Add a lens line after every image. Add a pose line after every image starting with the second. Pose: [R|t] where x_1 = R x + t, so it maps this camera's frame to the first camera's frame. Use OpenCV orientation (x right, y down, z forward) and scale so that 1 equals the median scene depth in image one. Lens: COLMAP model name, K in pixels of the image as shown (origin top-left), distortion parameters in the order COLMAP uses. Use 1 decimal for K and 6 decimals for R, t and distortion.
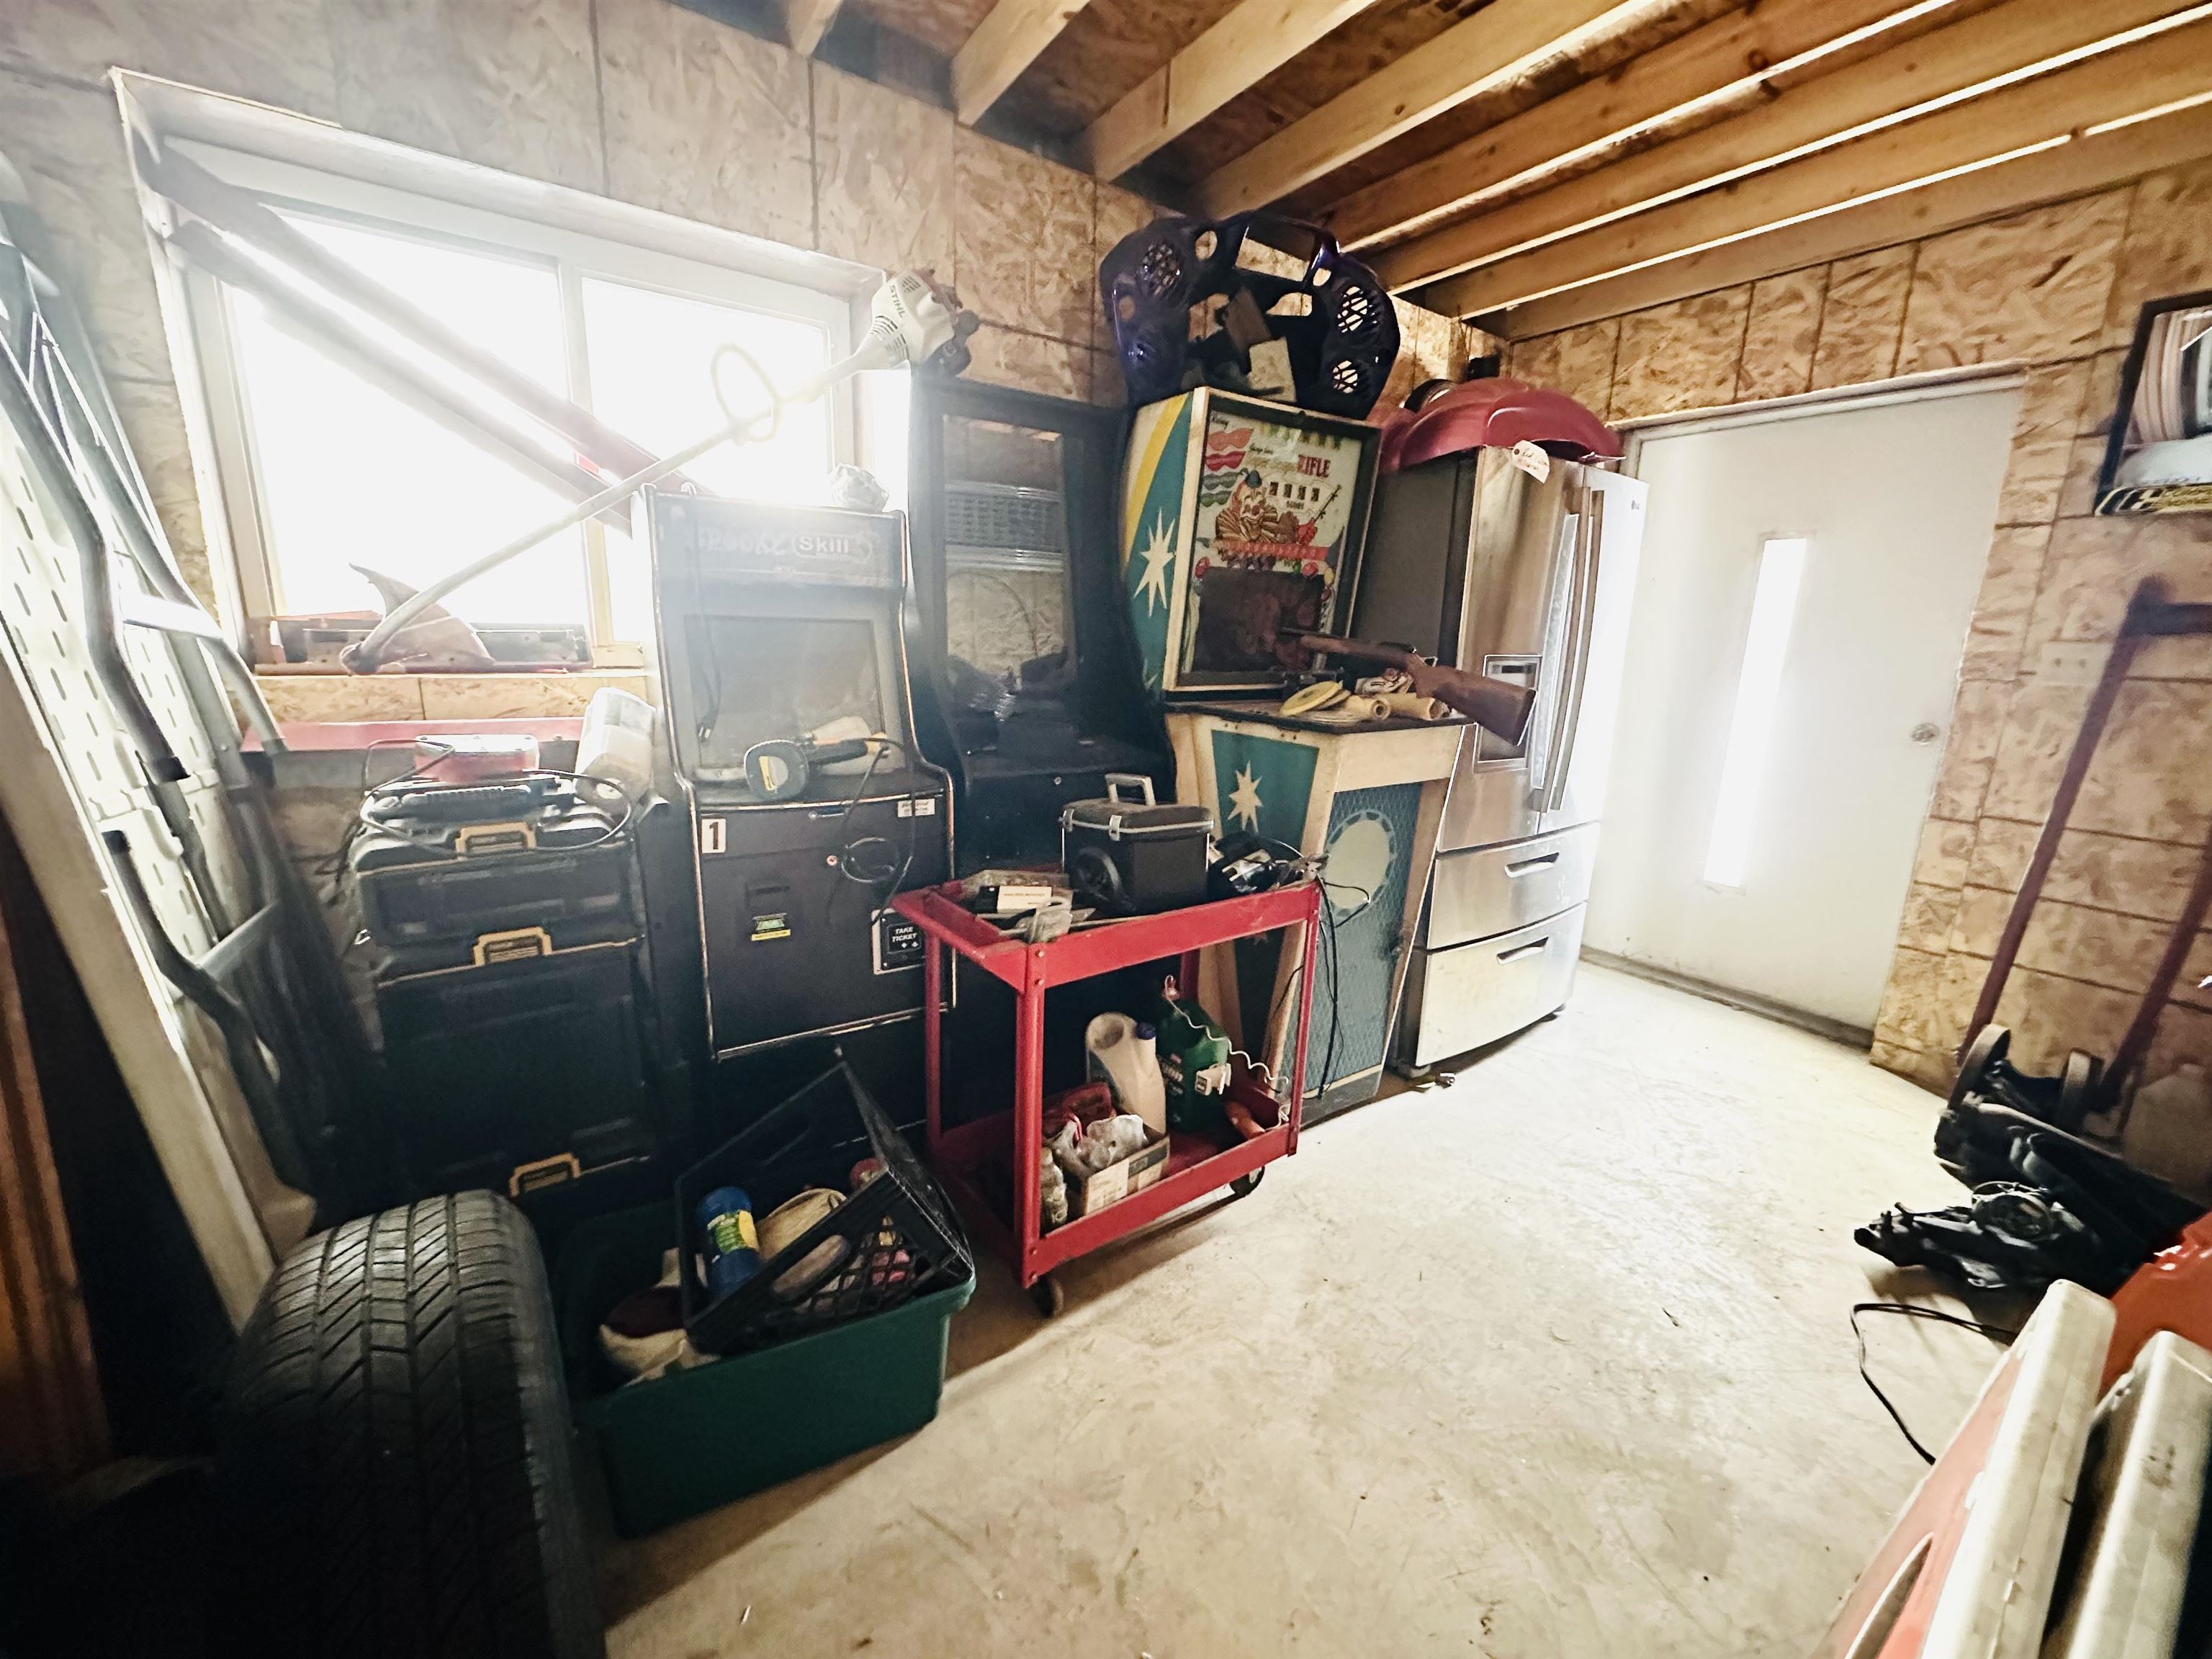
lens RADIAL K [[861.4, 0, 1120.8], [0, 861.4, 824.1], [0, 0, 1]] dist [-0.007221, 0.001995]
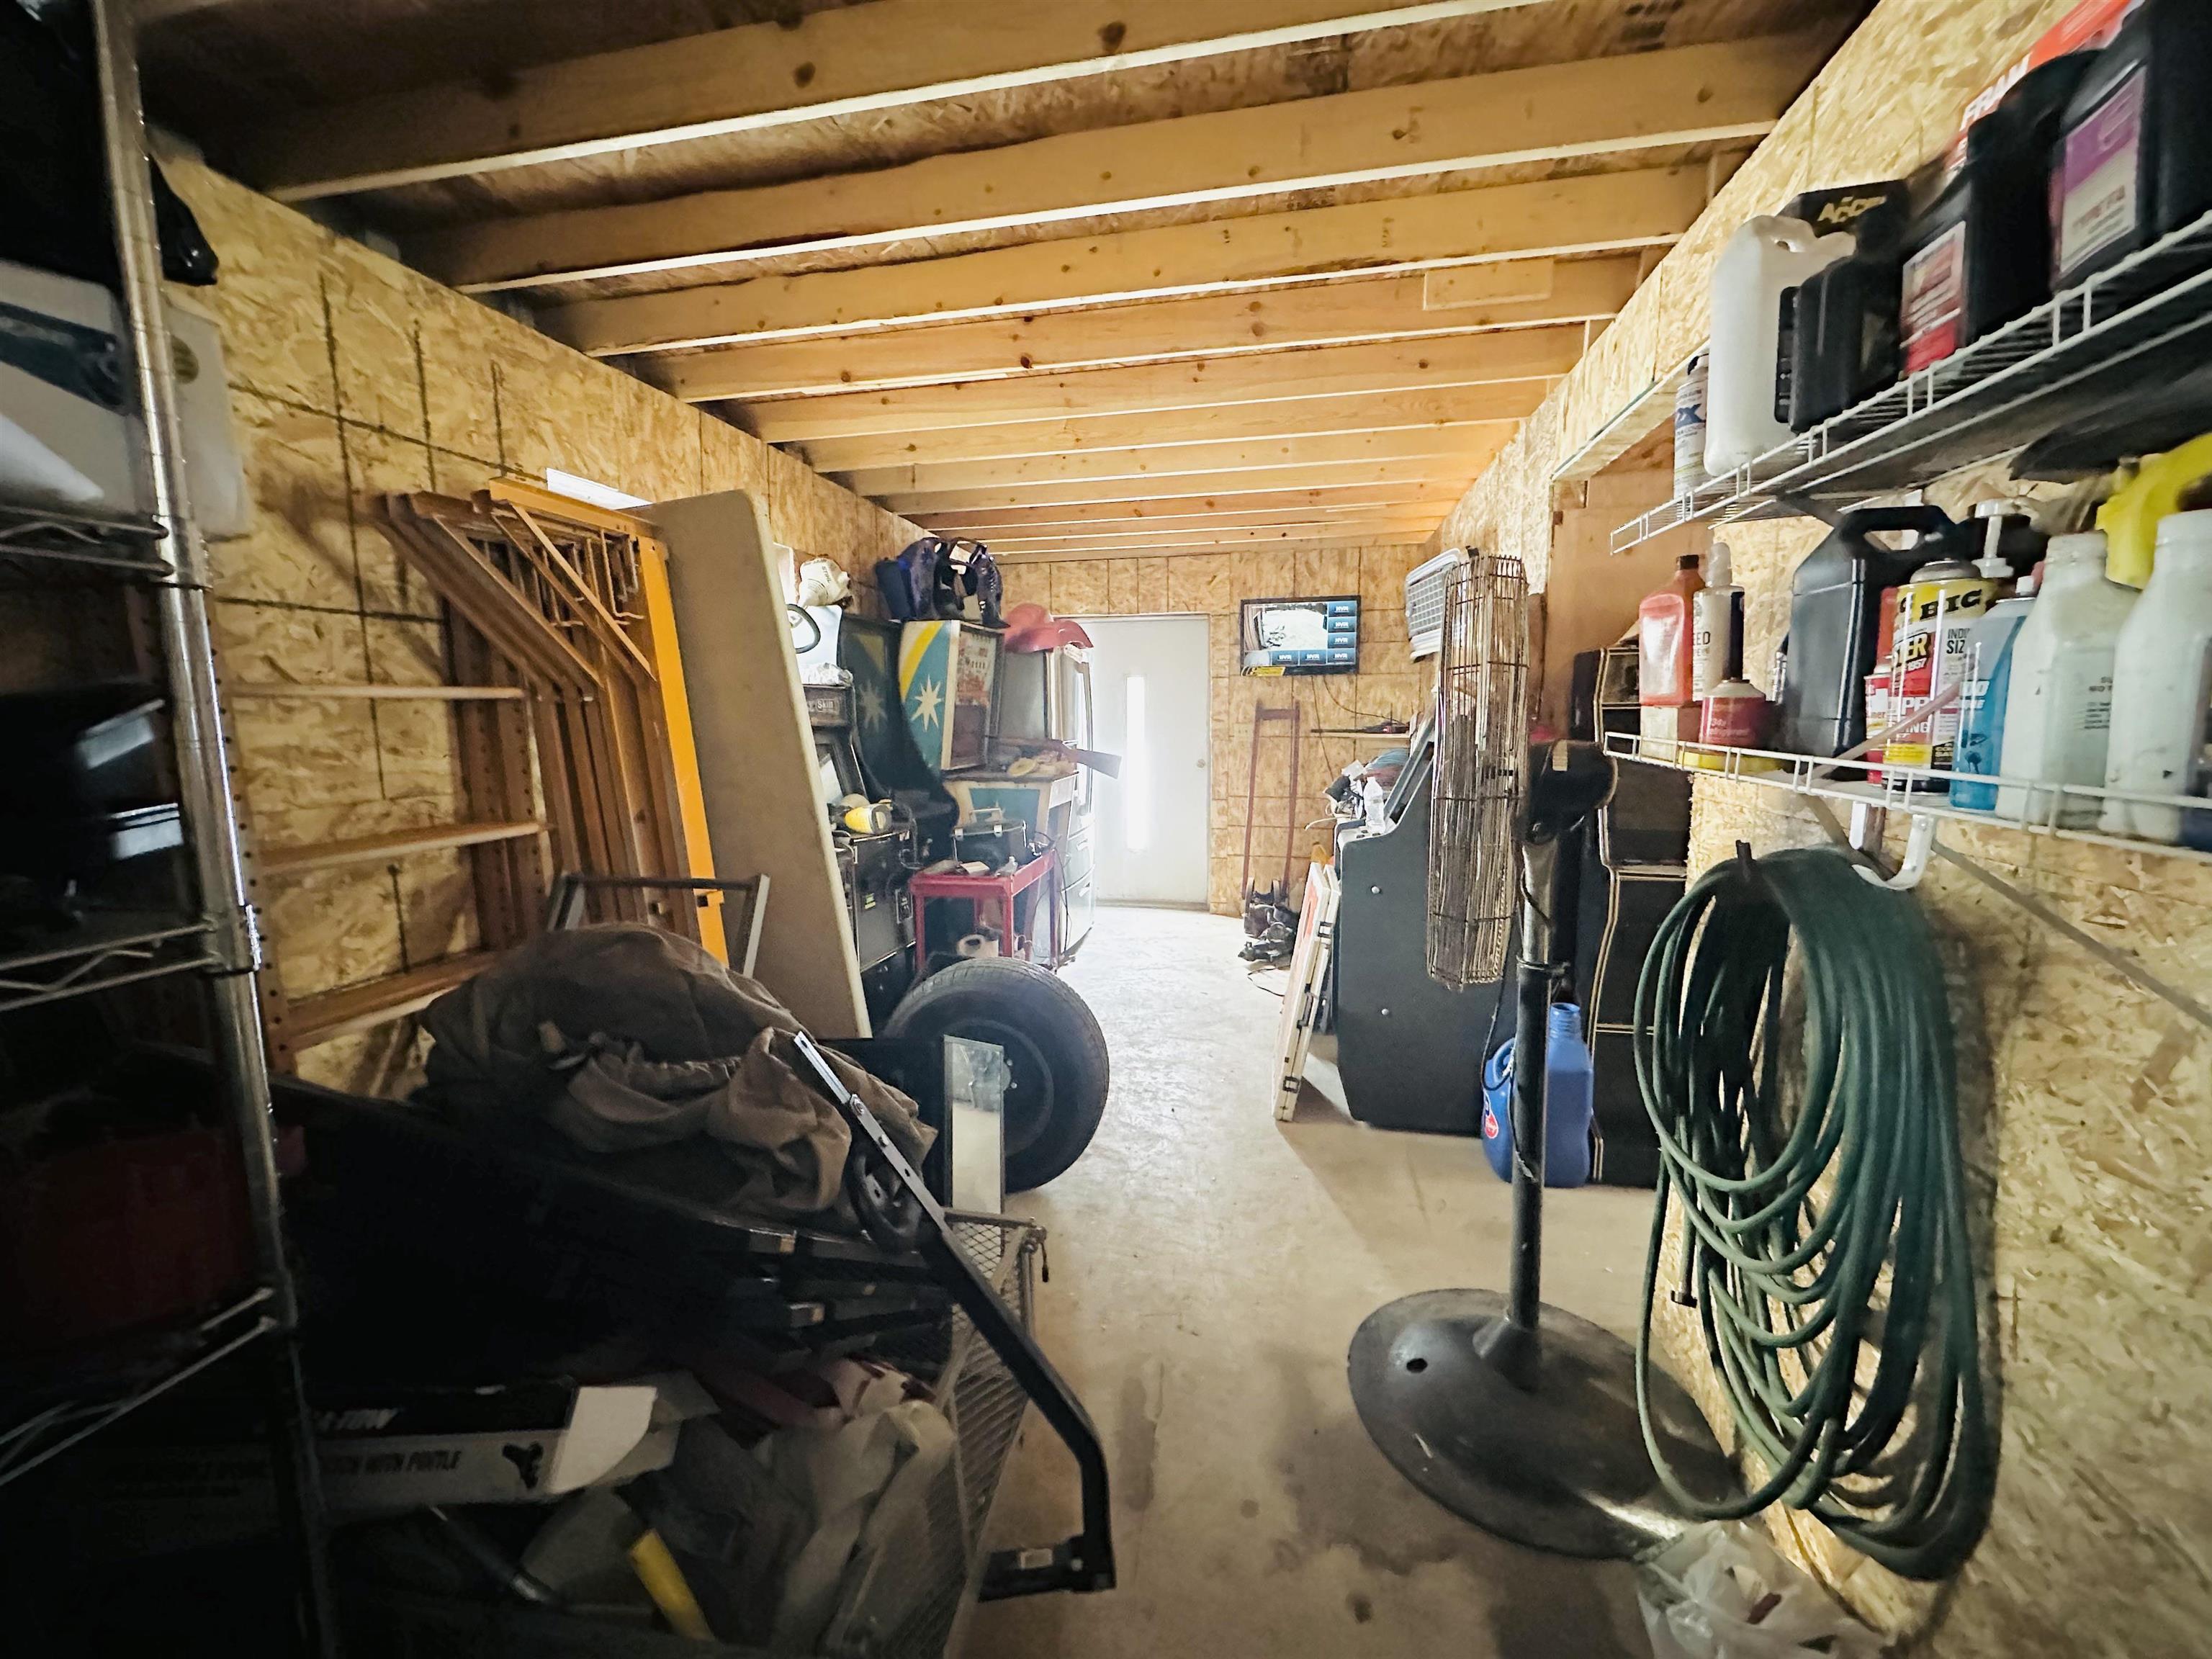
lens RADIAL K [[861.4, 0, 1104.5], [0, 861.4, 827.9], [0, 0, 1]] dist [-0.007221, 0.001995]
pose [[0.736794, -0.120952, 0.665211, -0.937838], [0.176710, 0.984120, -0.016788, 0.062083], [-0.652617, 0.129919, 0.746466, -0.603137]]
